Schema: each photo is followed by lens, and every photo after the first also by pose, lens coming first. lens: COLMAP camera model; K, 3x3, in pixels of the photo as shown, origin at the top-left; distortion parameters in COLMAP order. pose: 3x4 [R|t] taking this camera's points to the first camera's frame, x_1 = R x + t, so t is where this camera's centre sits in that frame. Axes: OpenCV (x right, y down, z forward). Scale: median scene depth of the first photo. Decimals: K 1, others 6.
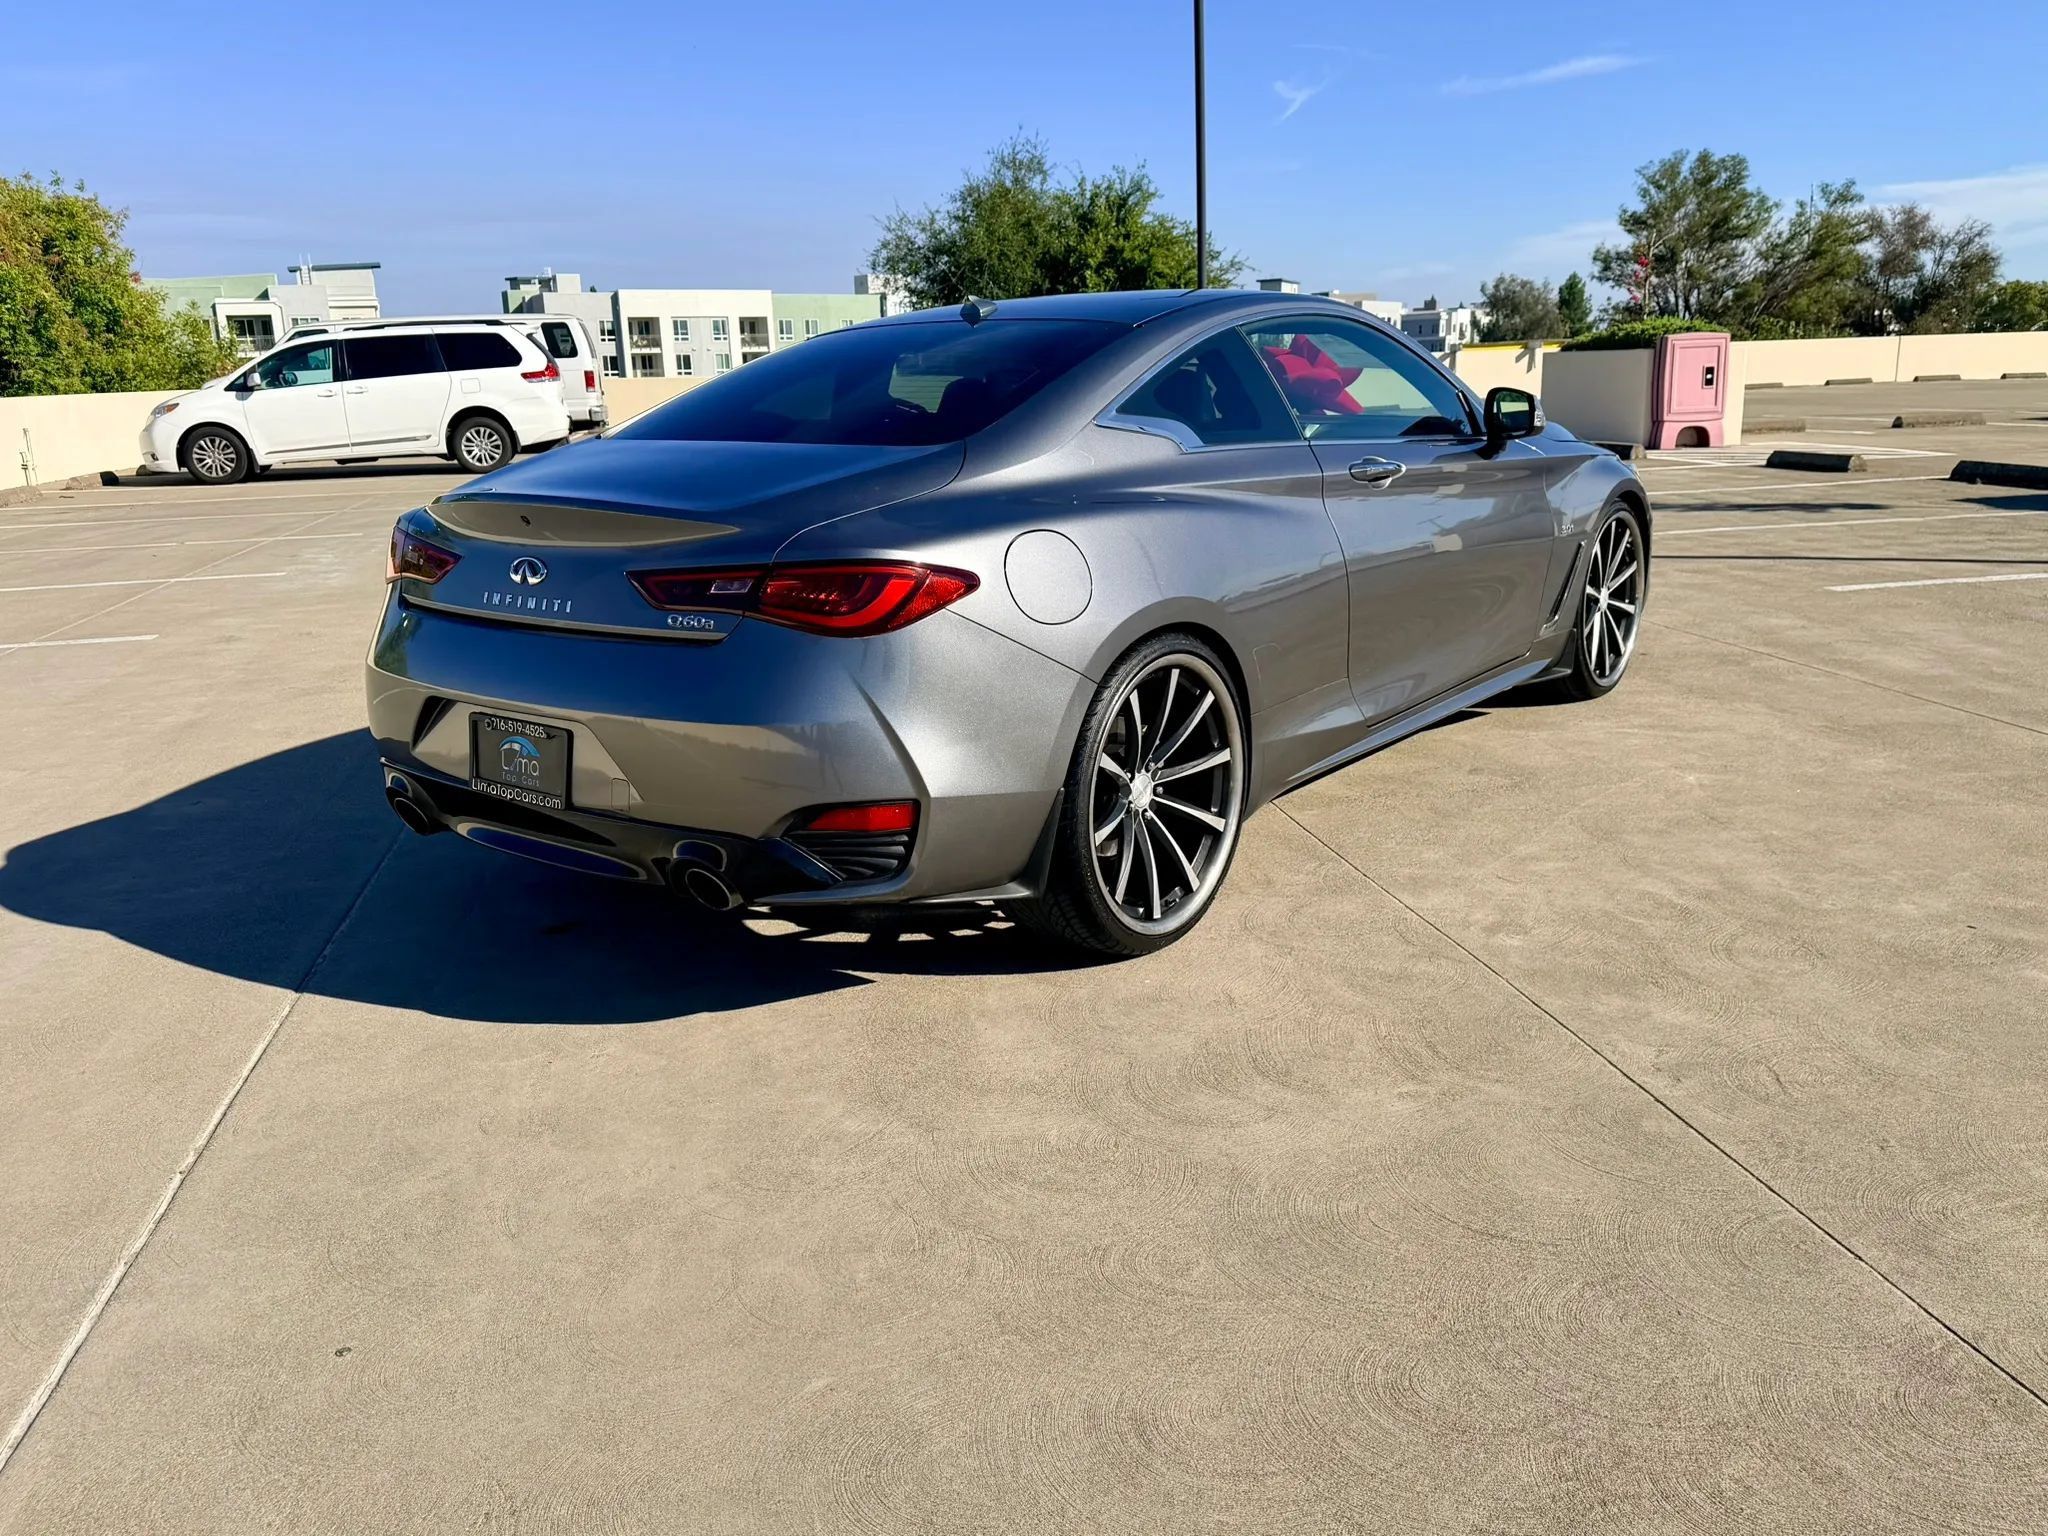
lens RADIAL K [[1577.7, 0, 1057.0], [0, 1577.7, 760.6], [0, 0, 1]] dist [0.081133, -0.126515]
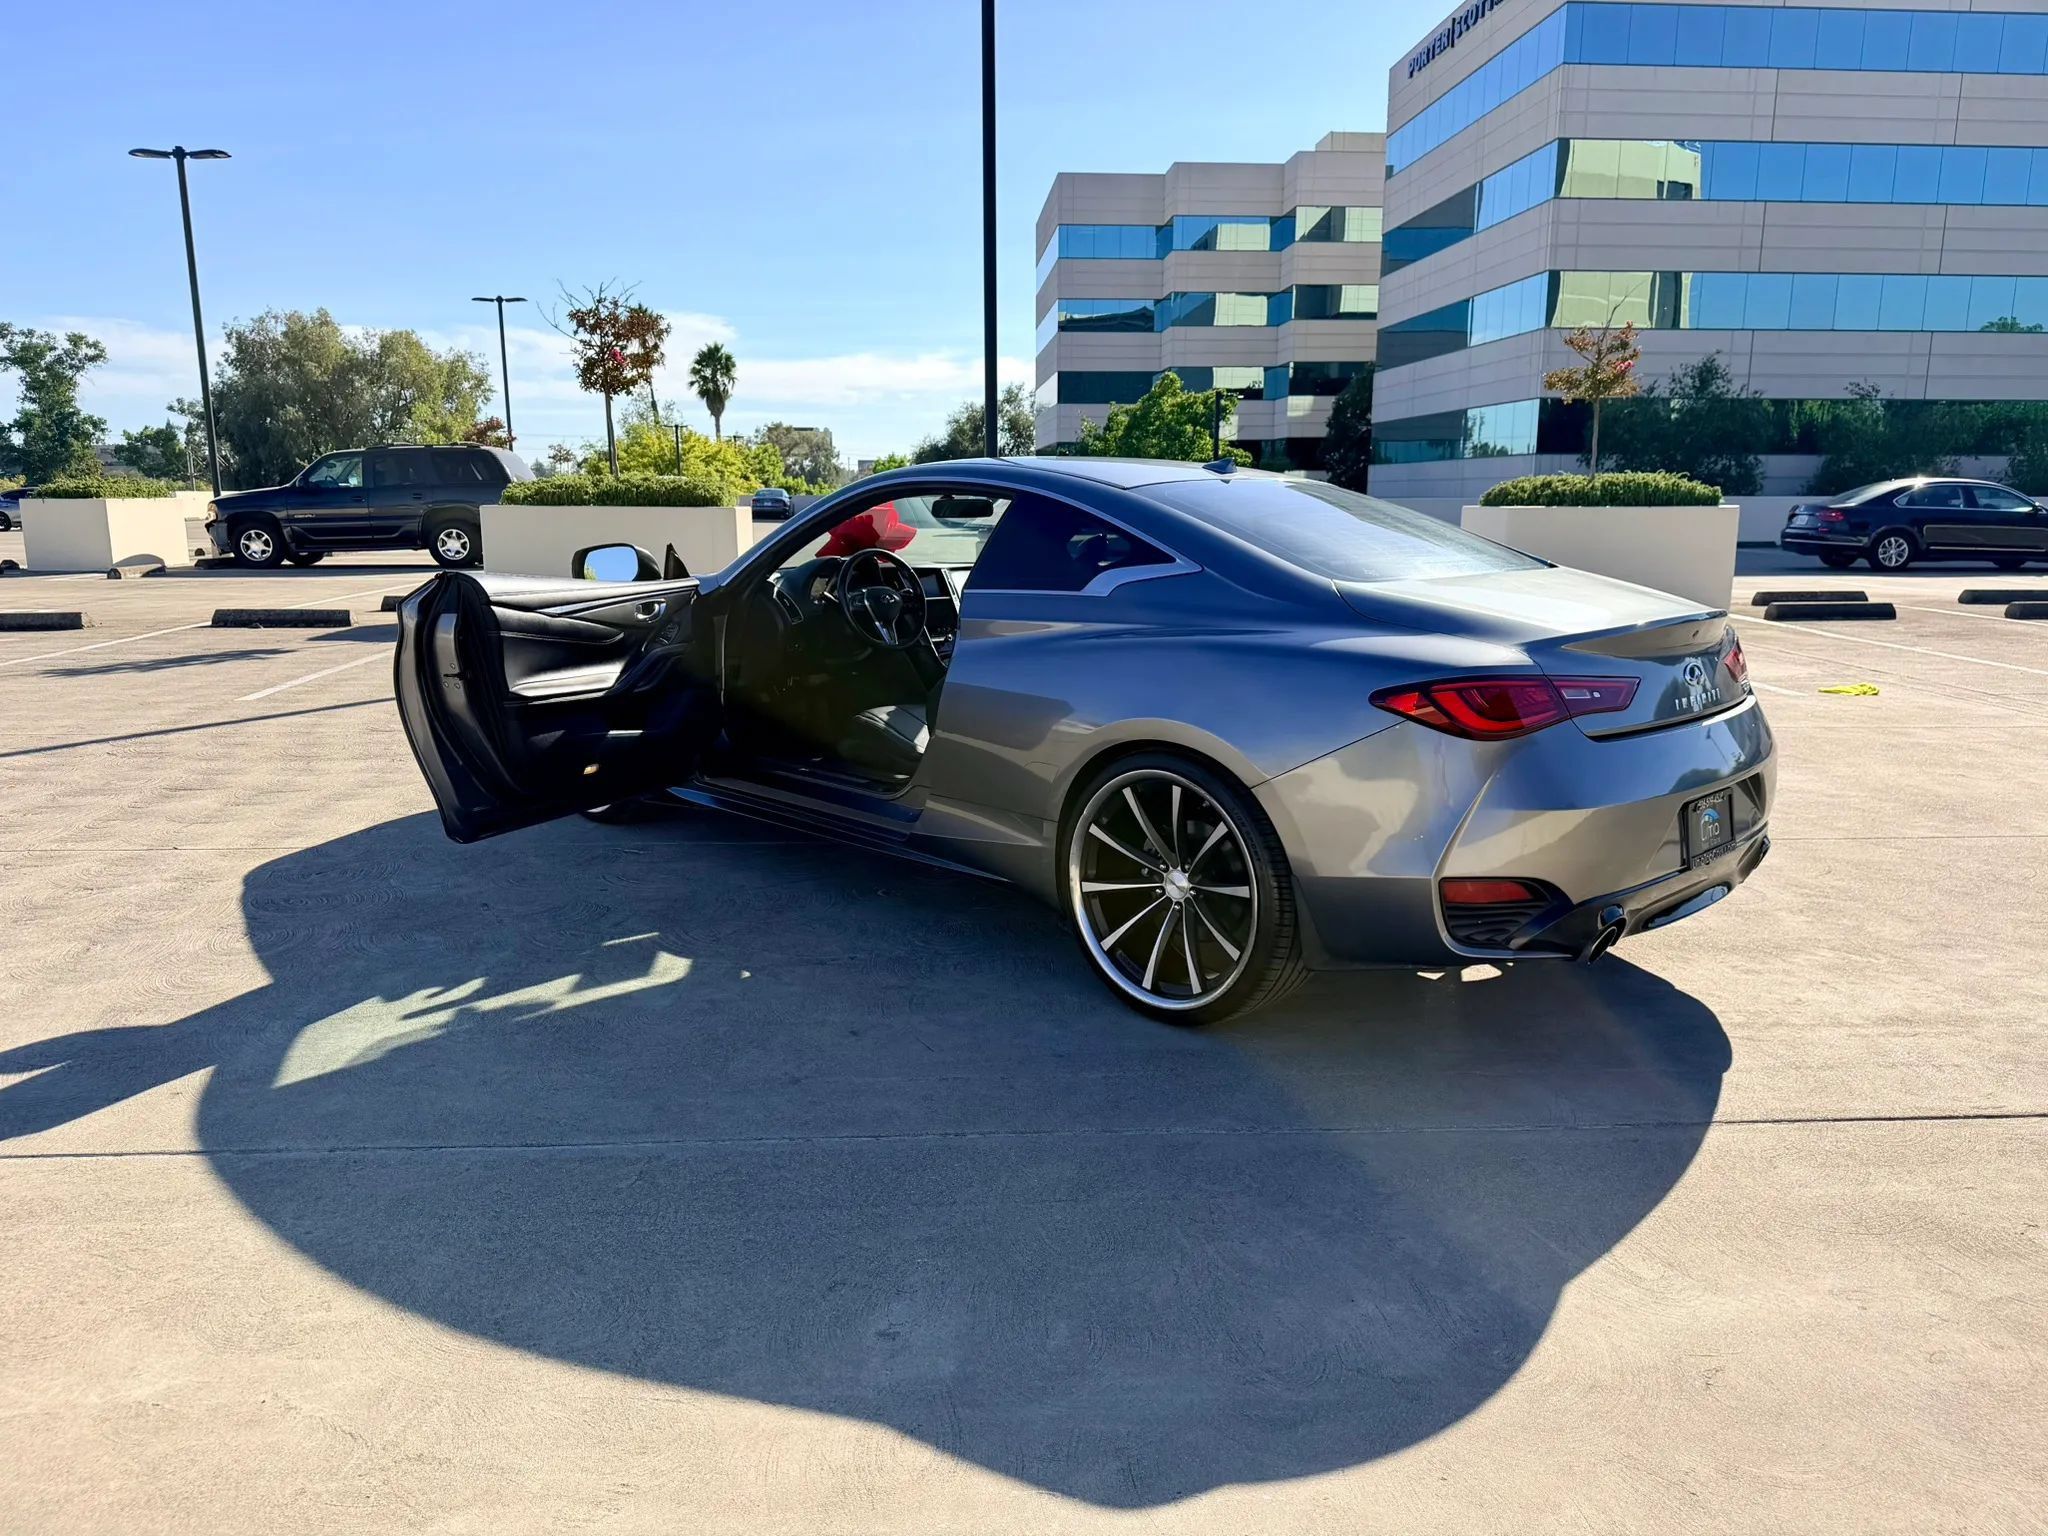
lens RADIAL K [[1404.3, 0, 1023.1], [0, 1404.3, 781.9], [0, 0, 1]] dist [0.072366, -0.096761]
pose [[0.144994, -0.170712, 0.974594, -1.244211], [0.236370, 0.962459, 0.133421, -0.257974], [-0.960784, 0.211020, 0.179902, 1.098439]]
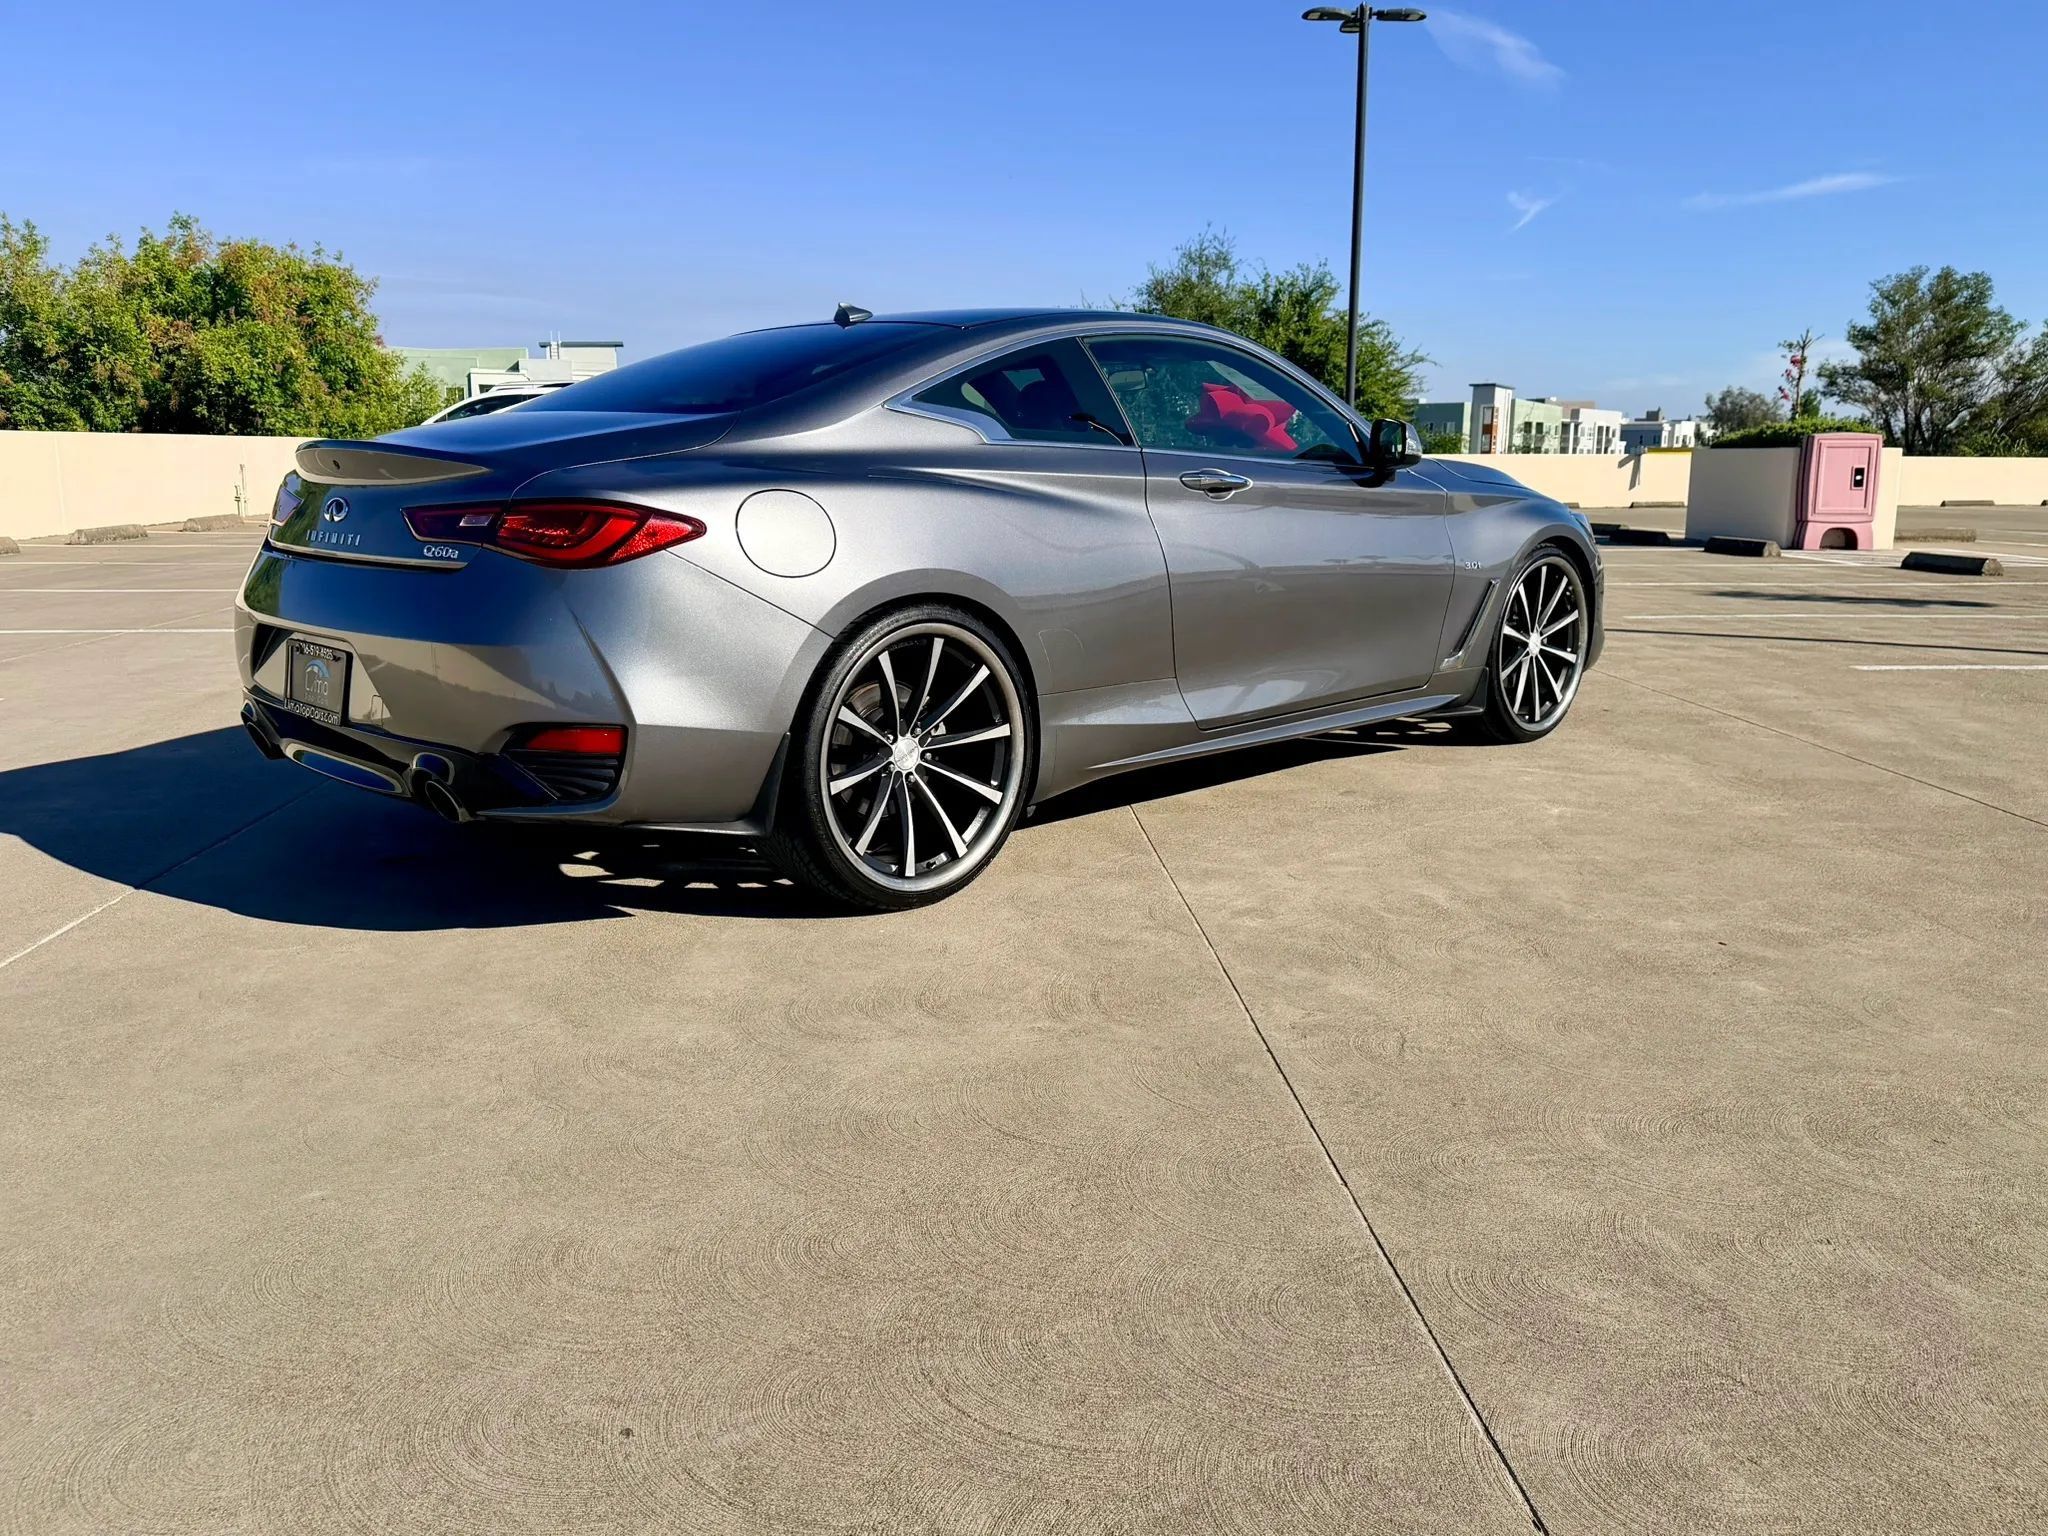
lens RADIAL K [[1574.7, 0, 1056.0], [0, 1574.7, 754.0], [0, 0, 1]] dist [0.059820, -0.076413]
pose [[0.990977, 0.060065, -0.119818, 0.254840], [-0.067083, 0.996207, -0.055418, 0.064348], [0.116034, 0.062956, 0.991248, -0.021935]]
